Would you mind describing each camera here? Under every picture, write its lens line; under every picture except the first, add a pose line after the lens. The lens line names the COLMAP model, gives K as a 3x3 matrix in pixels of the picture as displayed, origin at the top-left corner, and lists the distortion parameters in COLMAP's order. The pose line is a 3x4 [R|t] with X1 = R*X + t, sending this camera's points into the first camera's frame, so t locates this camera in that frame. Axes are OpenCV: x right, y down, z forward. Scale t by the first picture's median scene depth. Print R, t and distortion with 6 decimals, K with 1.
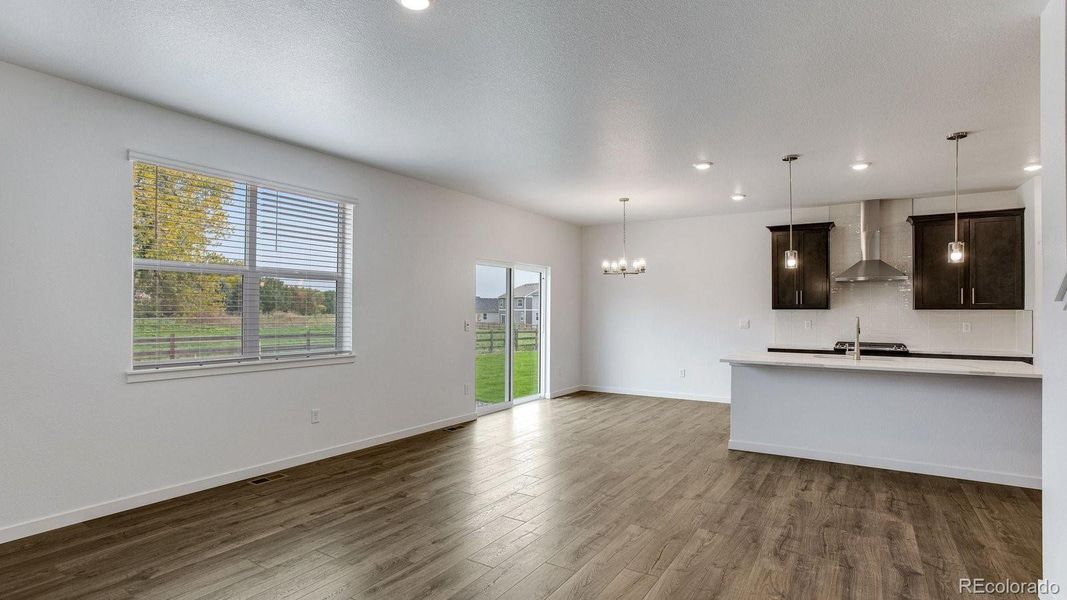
lens RADIAL K [[525.2, 0, 533.5], [0, 525.2, 300.0], [0, 0, 1]] dist [-0.060845, 0.027341]
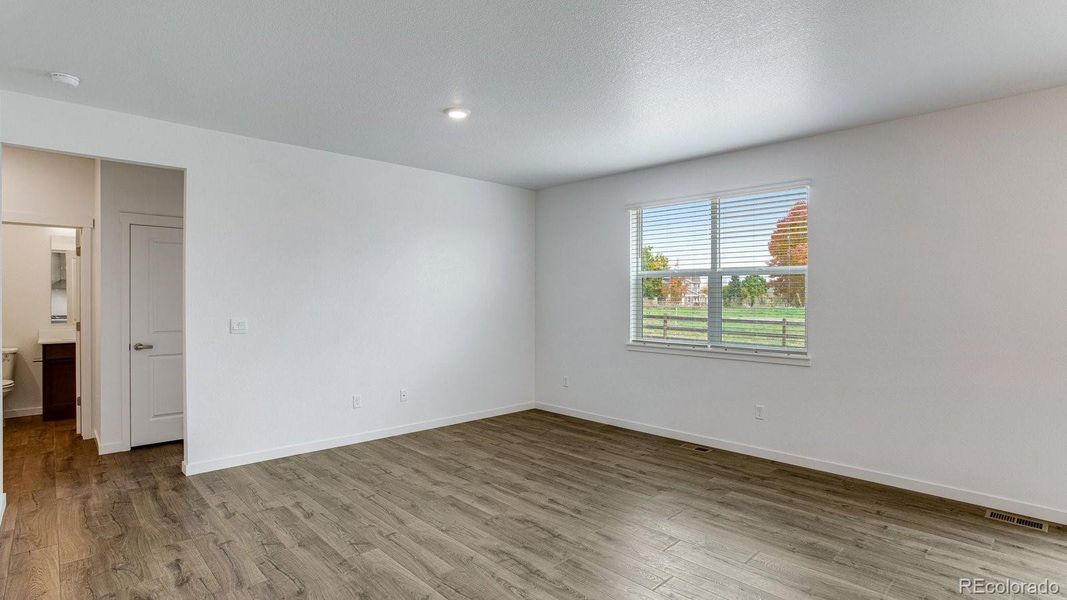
lens RADIAL K [[525.2, 0, 533.5], [0, 525.2, 300.0], [0, 0, 1]] dist [-0.060845, 0.027341]
pose [[-0.235254, 0.001711, -0.971932, 0.522730], [0.018110, 0.999833, -0.002623, 0.001205], [0.971765, -0.018219, -0.235246, 0.653405]]
